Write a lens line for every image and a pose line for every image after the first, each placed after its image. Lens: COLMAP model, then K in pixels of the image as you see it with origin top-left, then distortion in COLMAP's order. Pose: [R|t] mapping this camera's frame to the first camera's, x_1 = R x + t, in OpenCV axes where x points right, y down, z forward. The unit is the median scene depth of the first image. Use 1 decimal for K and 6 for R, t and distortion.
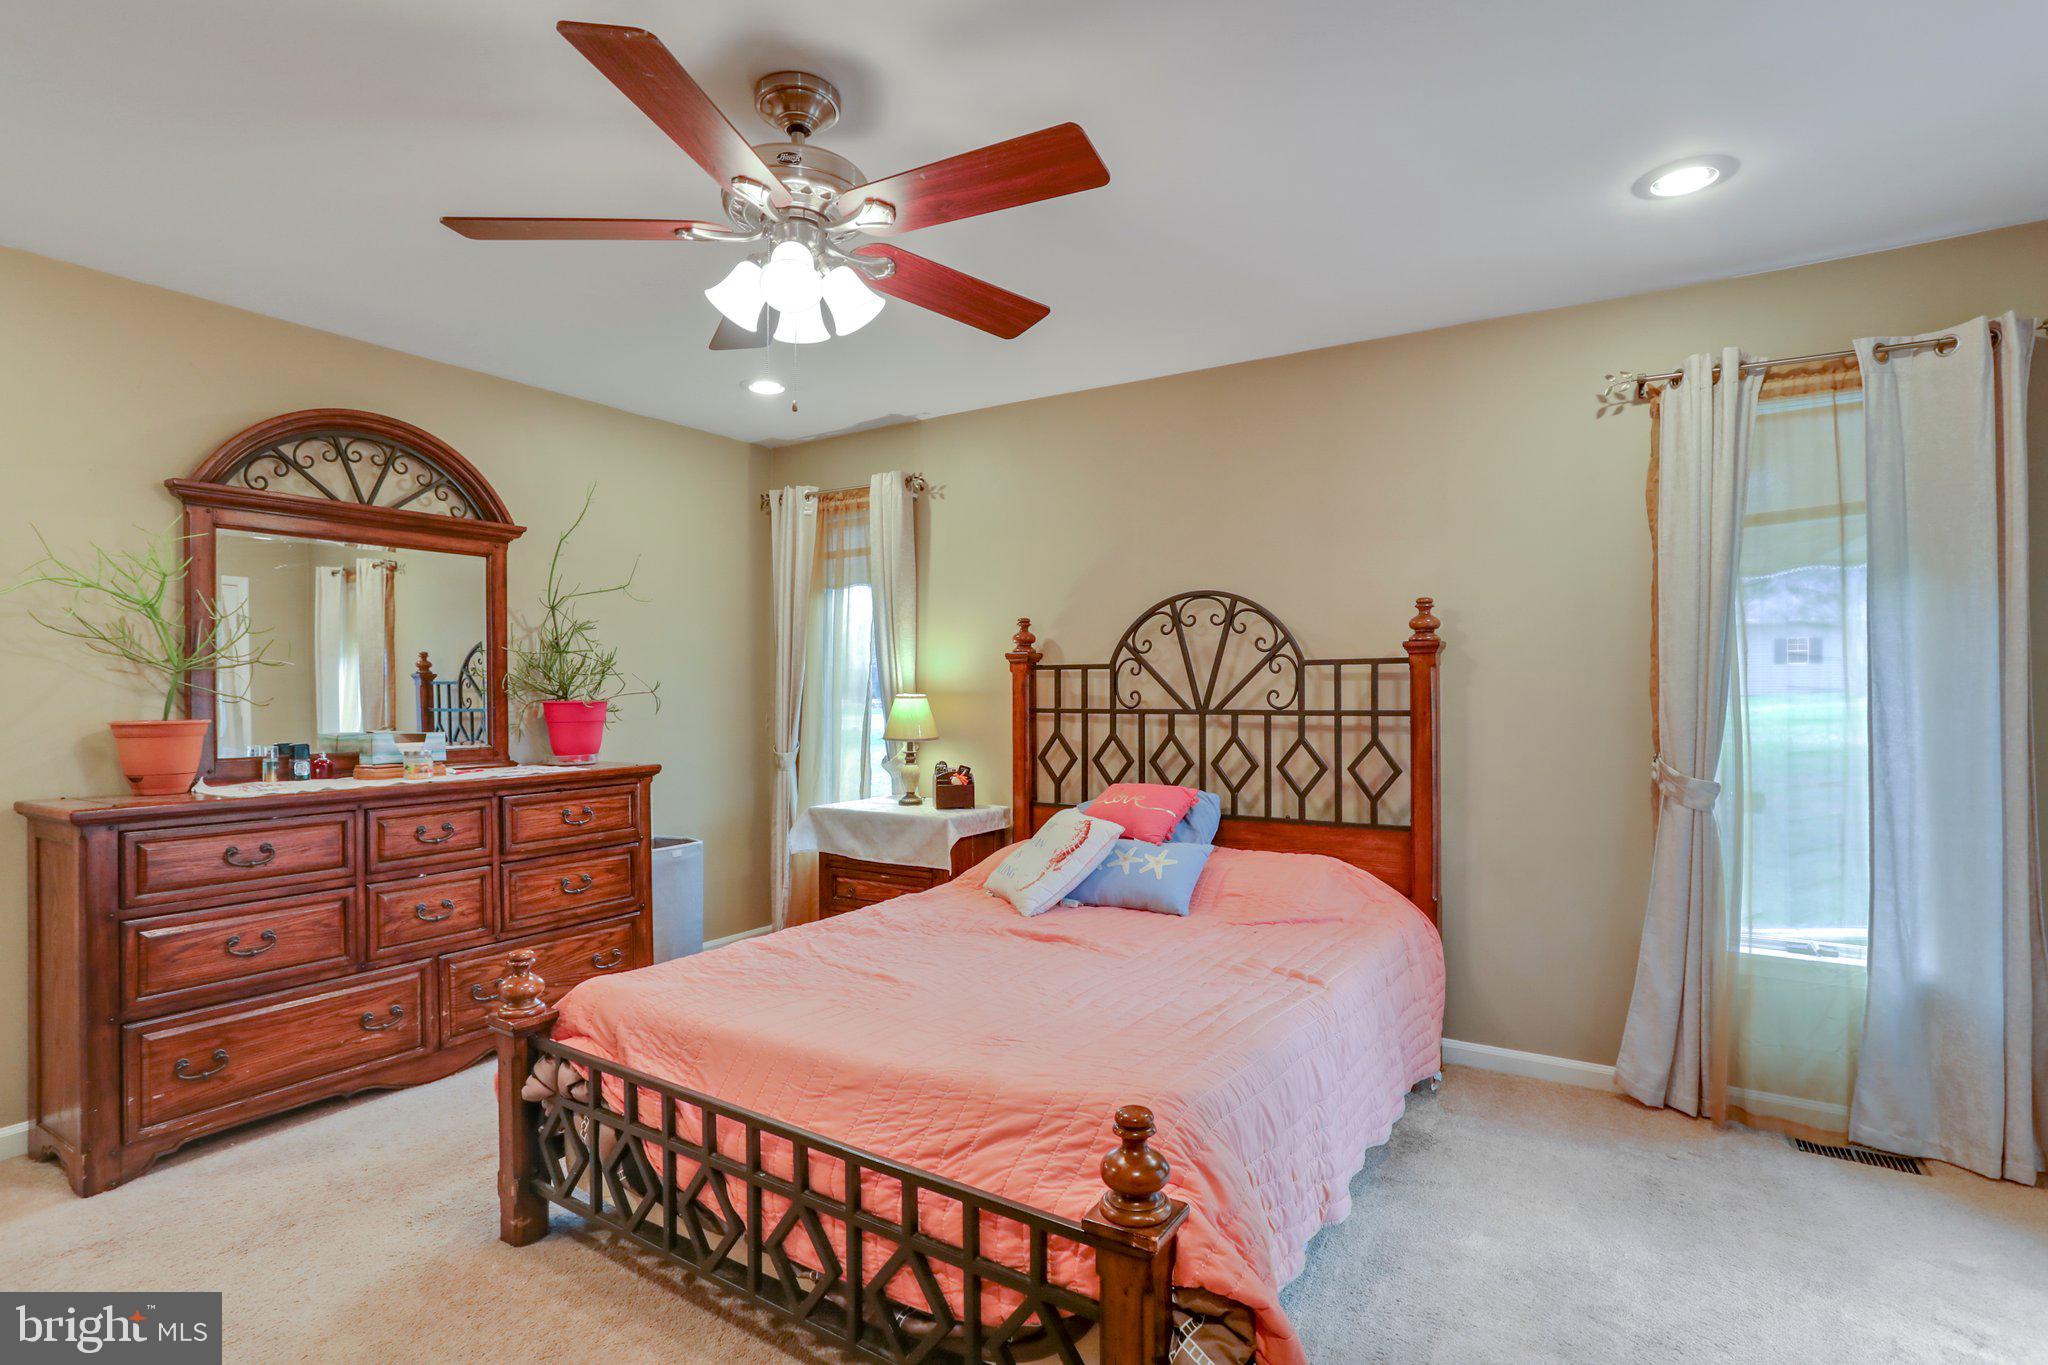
lens RADIAL K [[997.5, 0, 1025.8], [0, 997.5, 685.7], [0, 0, 1]] dist [-0.047474, 0.023507]
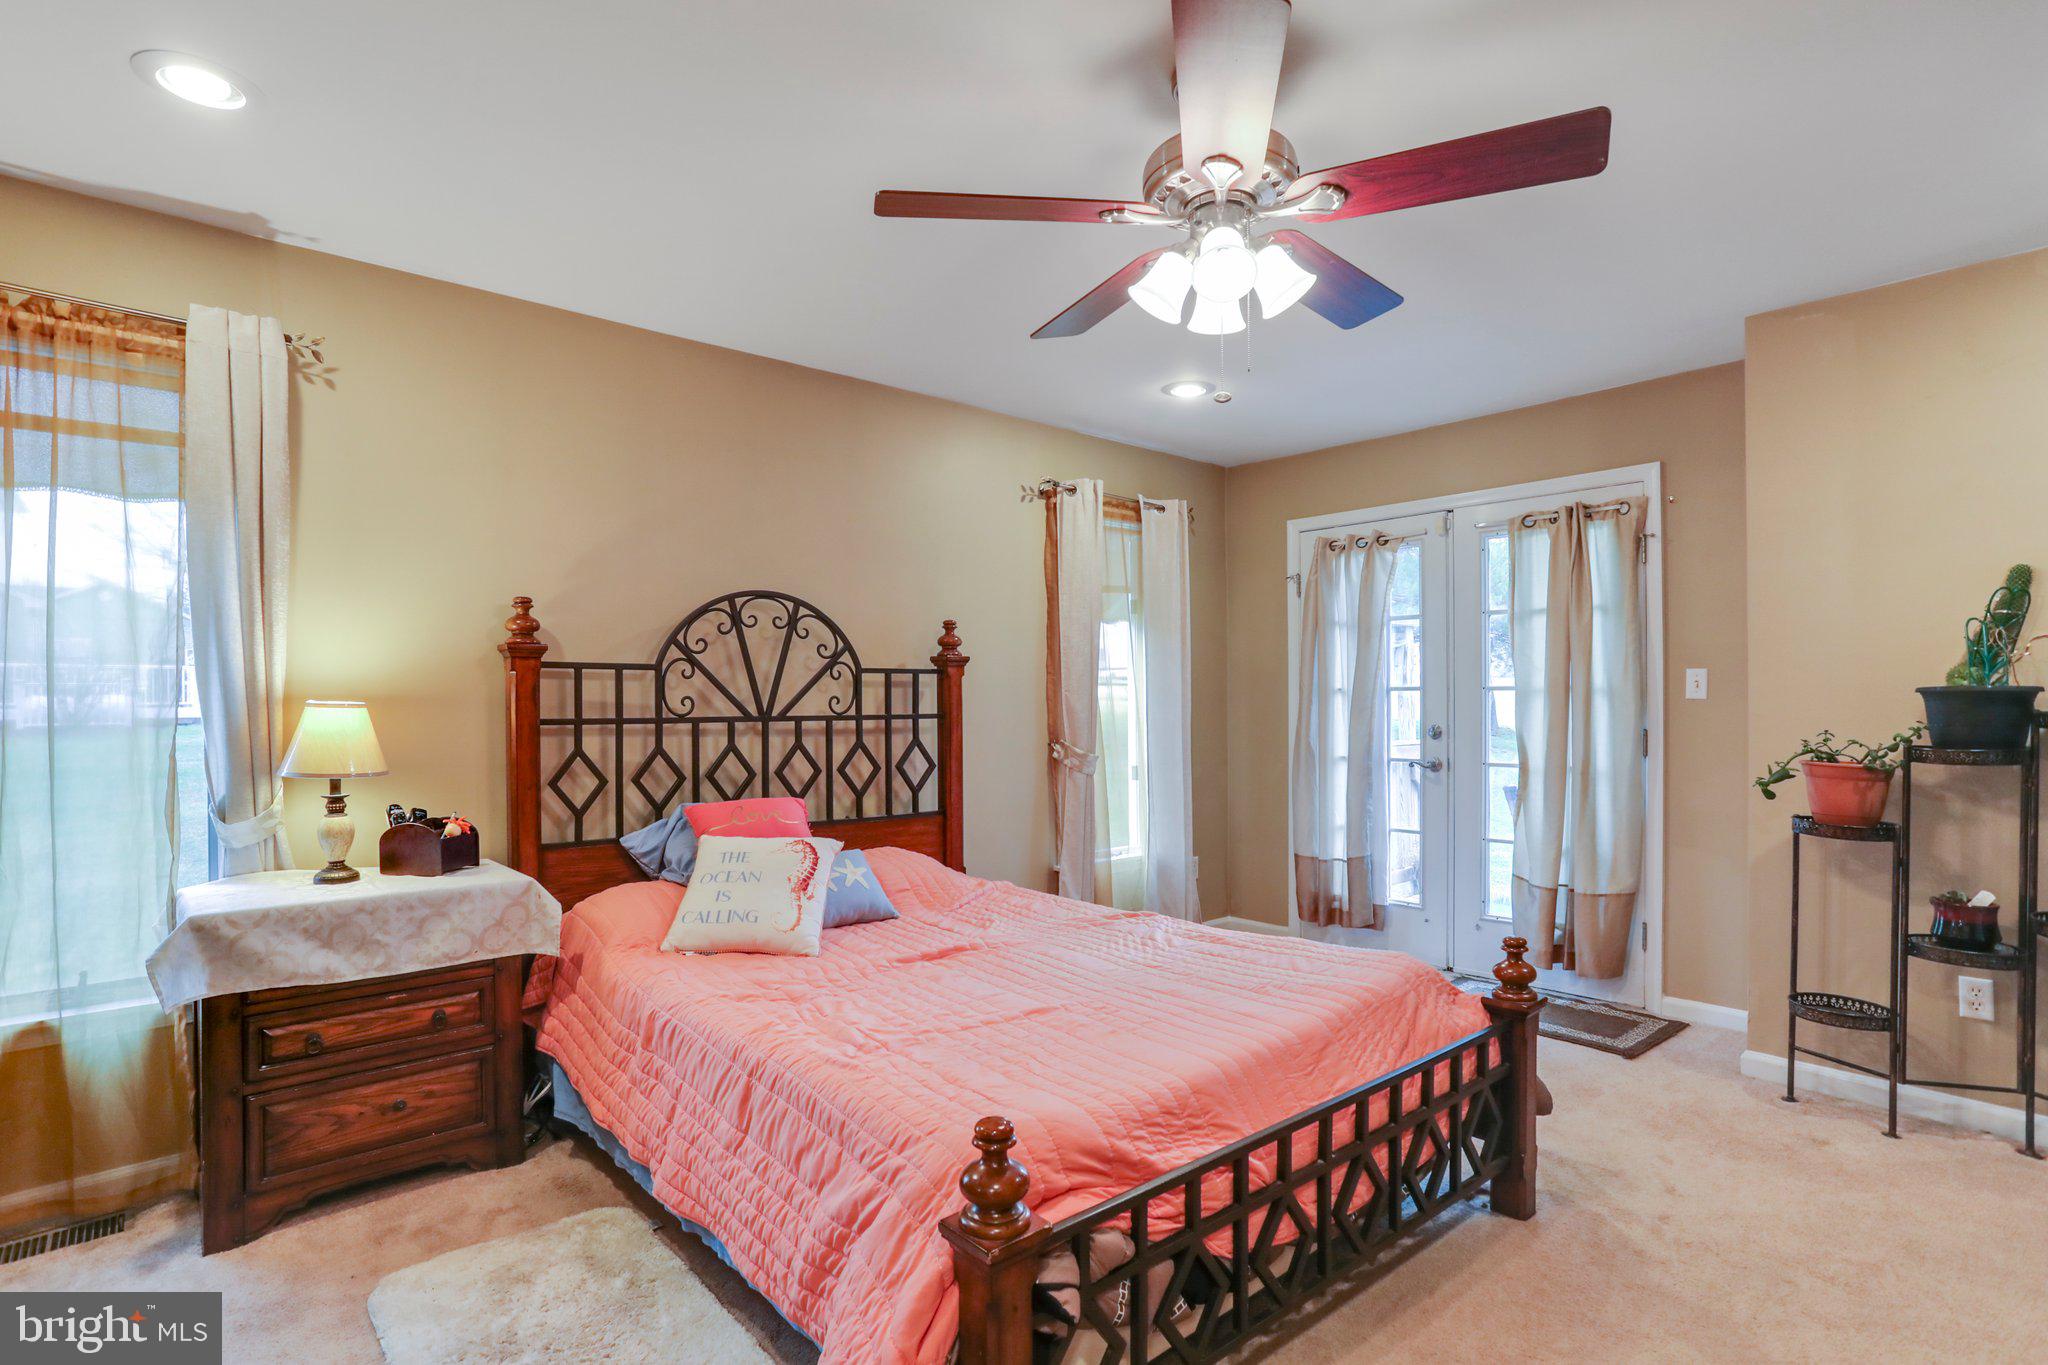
lens RADIAL K [[997.5, 0, 1035.4], [0, 997.5, 704.8], [0, 0, 1]] dist [-0.047474, 0.023507]
pose [[0.297923, -0.004036, 0.954581, -0.658854], [-0.005794, 0.999965, 0.006036, 0.005798], [-0.954572, -0.007329, 0.297889, 0.483449]]
